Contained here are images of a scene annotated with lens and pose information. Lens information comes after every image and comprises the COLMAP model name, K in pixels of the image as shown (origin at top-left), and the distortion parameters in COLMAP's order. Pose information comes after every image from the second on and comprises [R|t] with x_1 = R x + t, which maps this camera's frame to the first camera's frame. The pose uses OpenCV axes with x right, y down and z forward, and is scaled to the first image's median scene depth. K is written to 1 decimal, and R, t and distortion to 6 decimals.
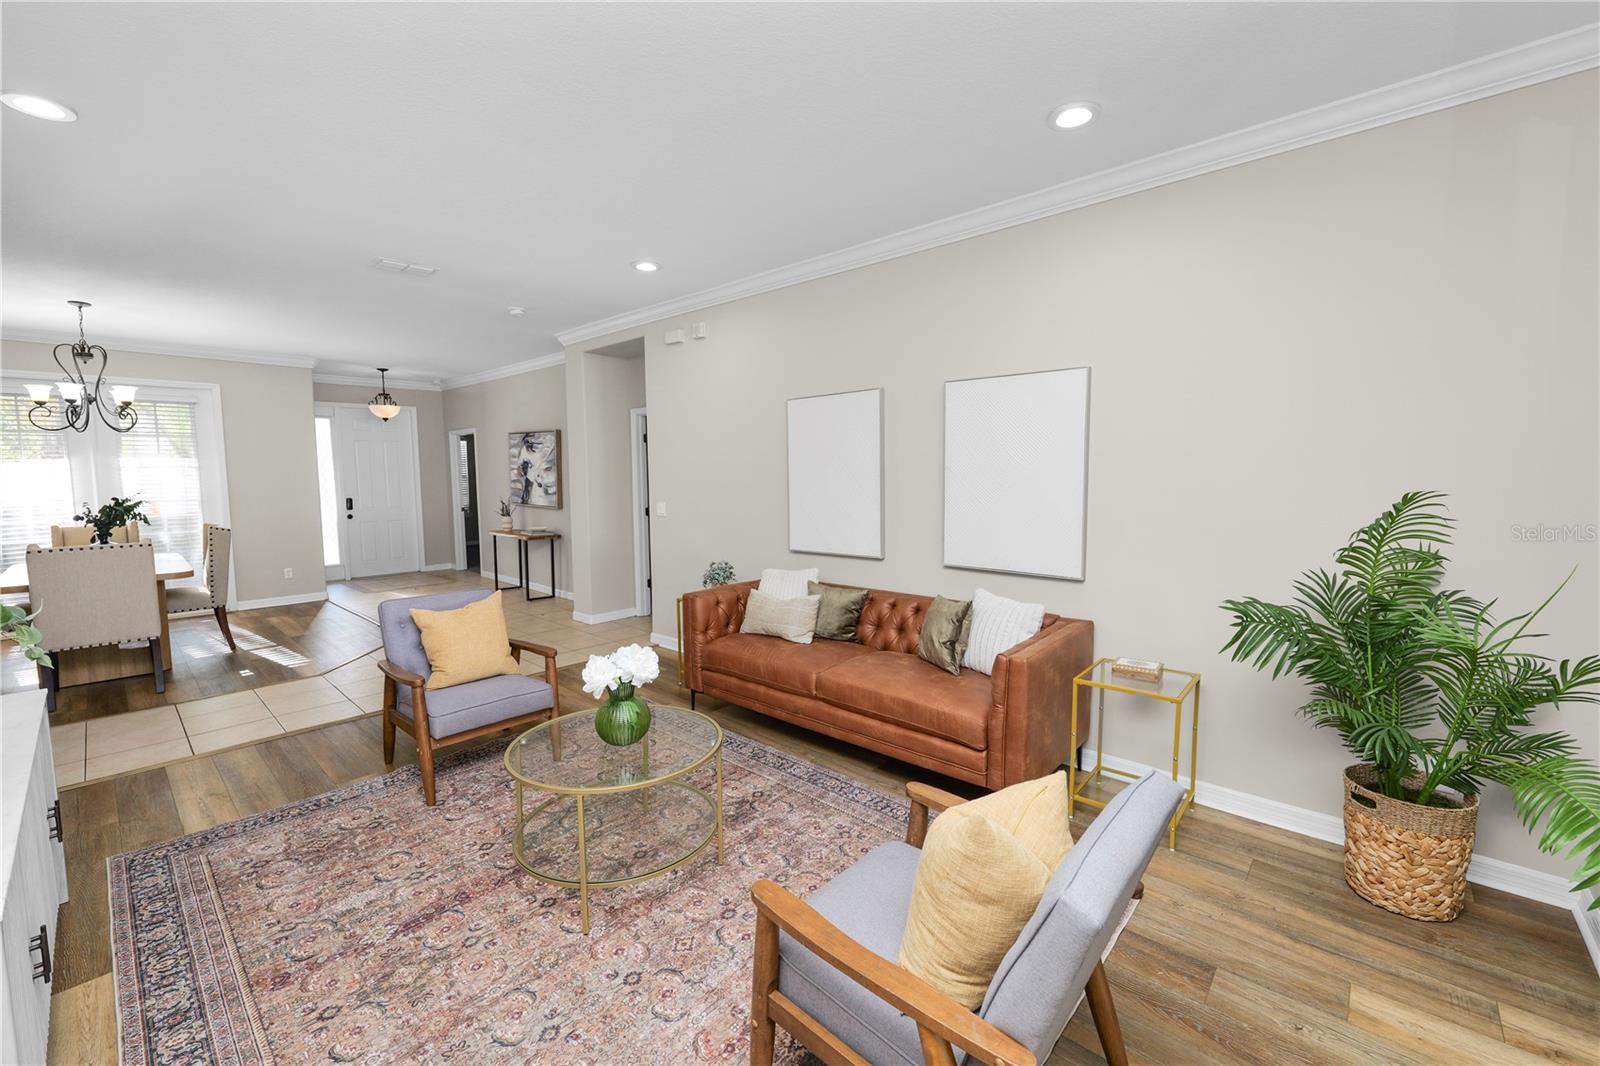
lens RADIAL K [[648.3, 0, 794.4], [0, 648.3, 527.7], [0, 0, 1]] dist [-0.013133, 0.000633]
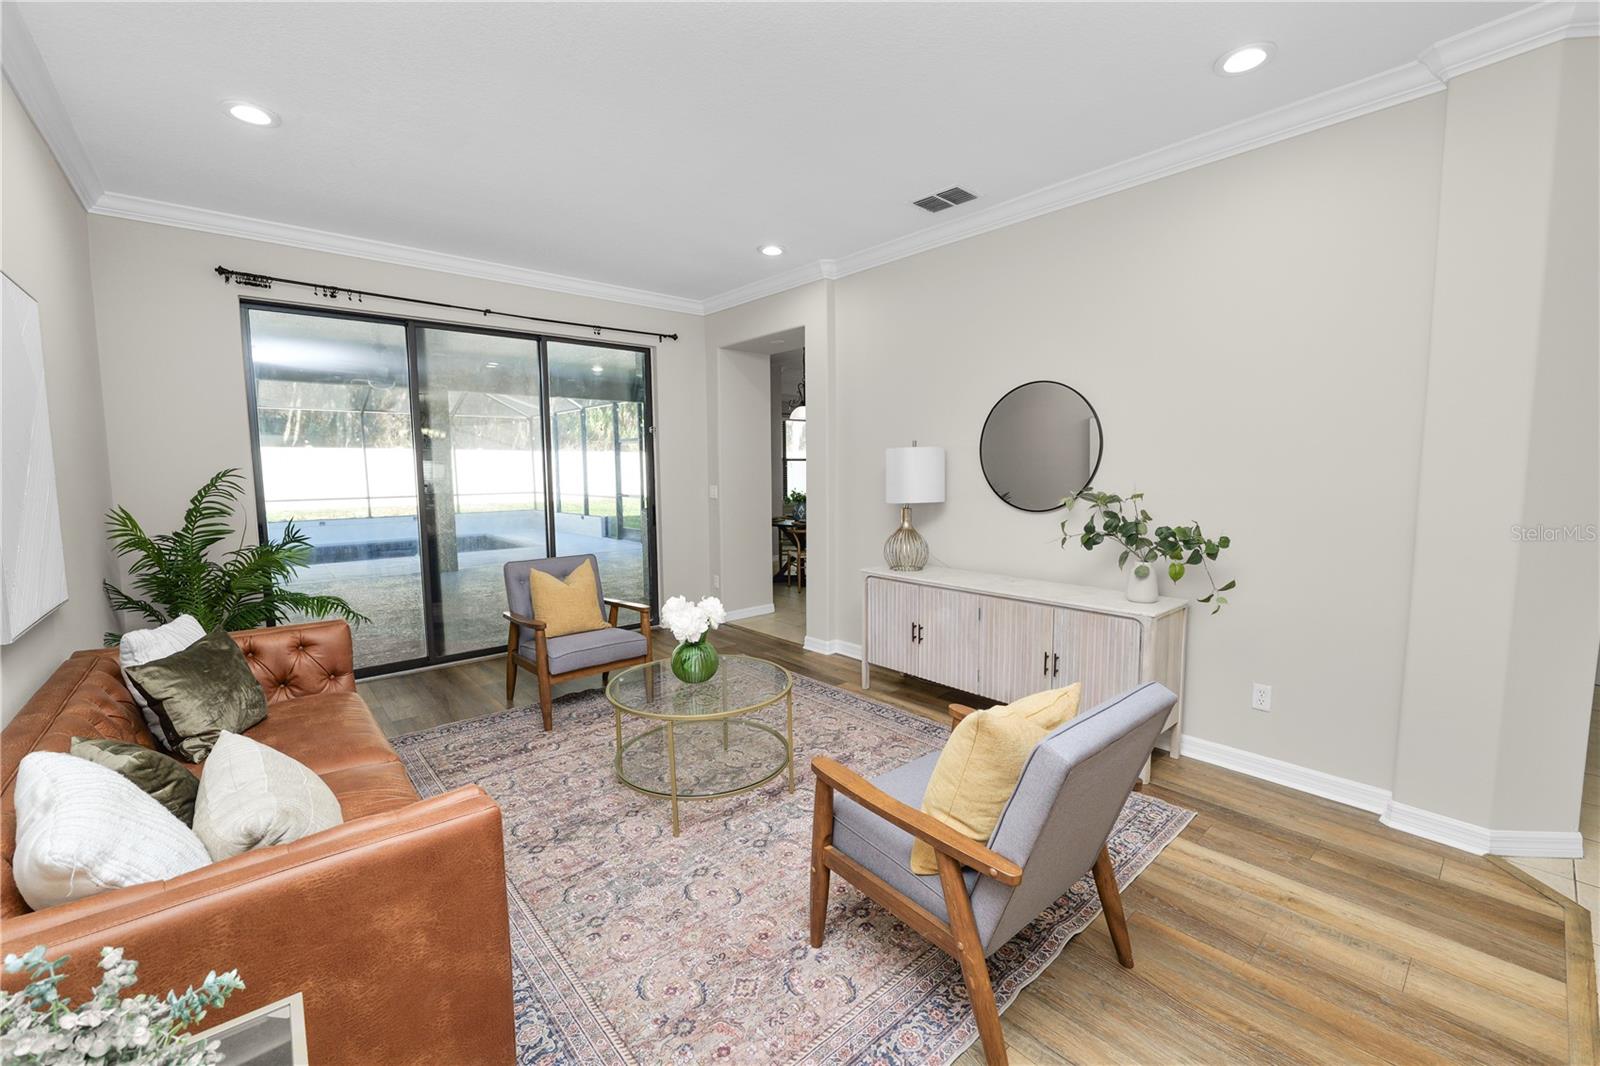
lens RADIAL K [[654.1, 0, 796.7], [0, 654.1, 531.8], [0, 0, 1]] dist [-0.011436, 0.000395]
pose [[-0.993386, 0.003736, 0.114765, -0.588074], [0.024677, 0.983064, 0.181593, -0.138507], [-0.112143, 0.183224, -0.976654, 2.108023]]
